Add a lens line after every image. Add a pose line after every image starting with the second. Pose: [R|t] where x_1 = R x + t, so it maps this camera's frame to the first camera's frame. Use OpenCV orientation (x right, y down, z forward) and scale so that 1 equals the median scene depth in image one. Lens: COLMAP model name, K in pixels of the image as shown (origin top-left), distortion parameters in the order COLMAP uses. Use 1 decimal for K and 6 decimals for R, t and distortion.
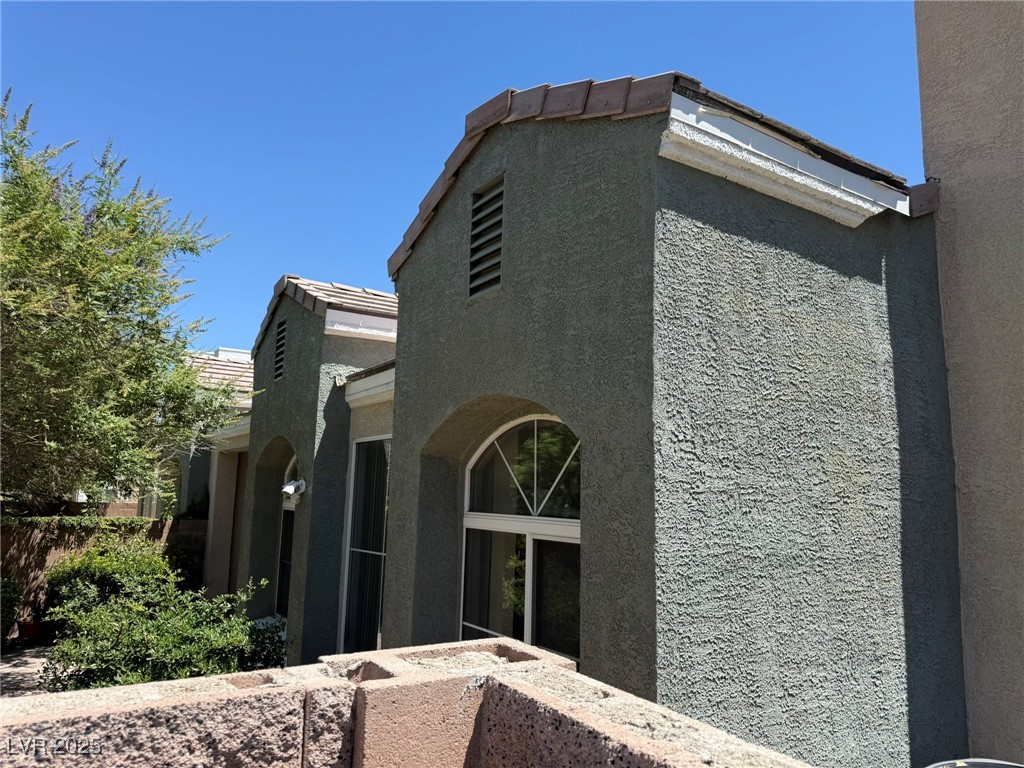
lens RADIAL K [[727.0, 0, 513.4], [0, 727.0, 376.5], [0, 0, 1]] dist [0.058430, -0.067398]
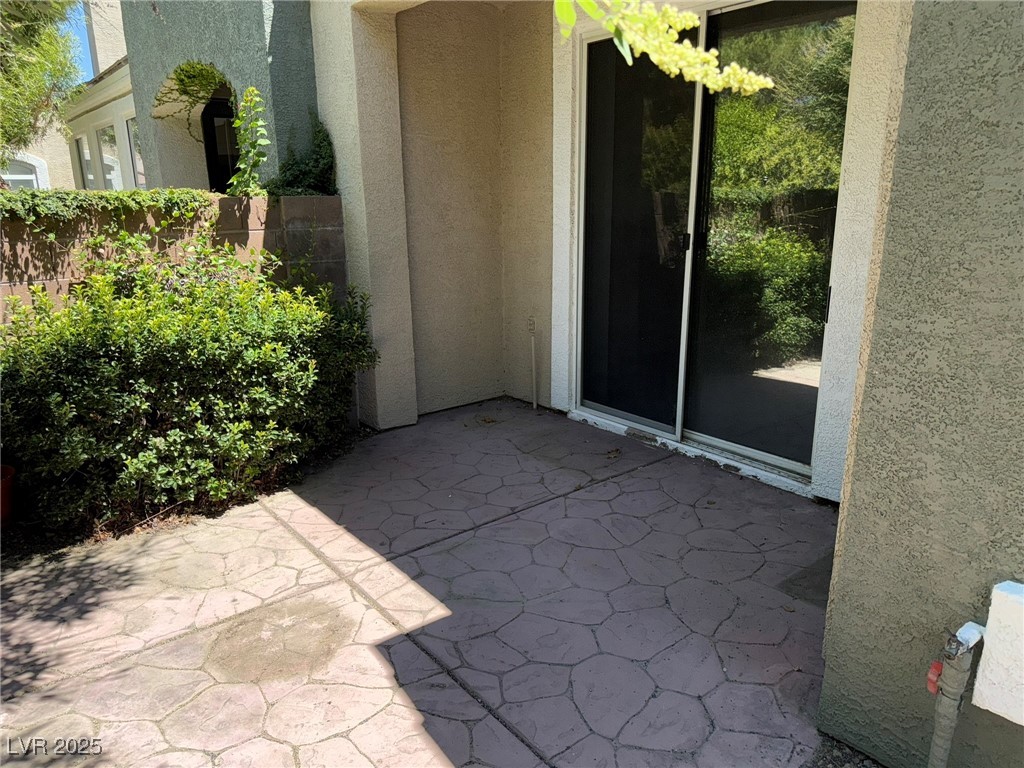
lens RADIAL K [[727.0, 0, 513.9], [0, 727.0, 383.9], [0, 0, 1]] dist [0.058430, -0.067398]
pose [[0.993940, -0.061975, 0.090784, -0.943794], [0.019514, 0.912273, 0.409118, 0.324812], [-0.108175, -0.404868, 0.907954, 1.476734]]
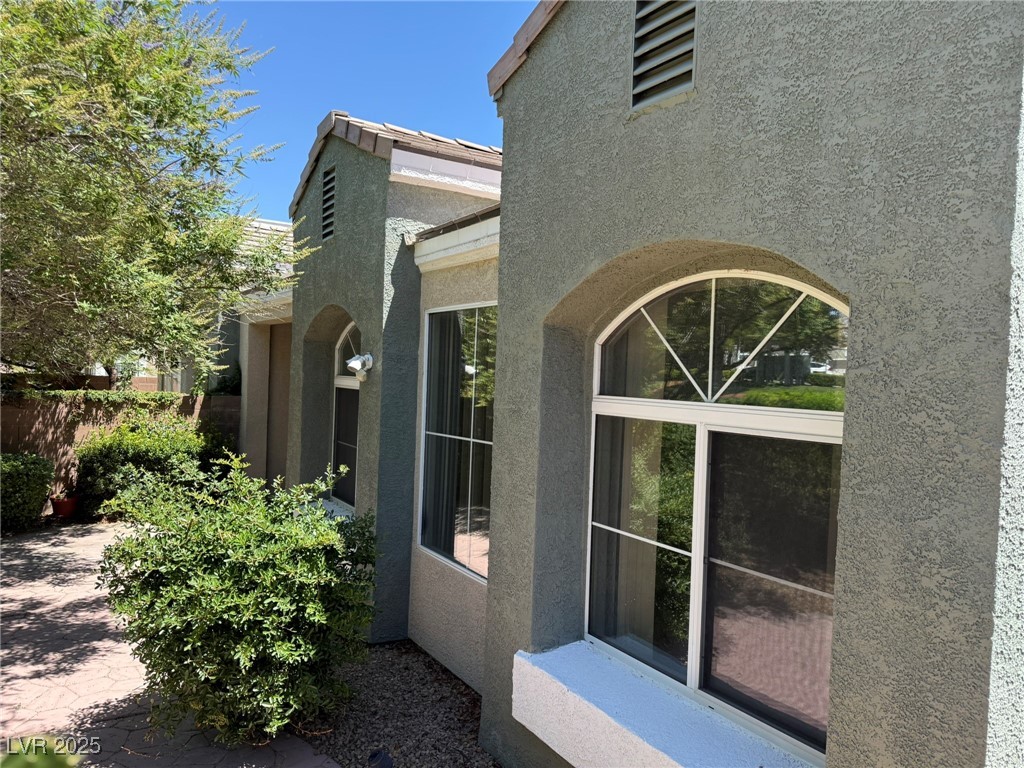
lens RADIAL K [[727.0, 0, 513.2], [0, 727.0, 387.1], [0, 0, 1]] dist [0.058430, -0.067398]
pose [[0.999902, 0.012624, -0.006080, -0.153924], [-0.011355, 0.984265, 0.176334, 0.034777], [0.008211, -0.176247, 0.984312, 0.196907]]
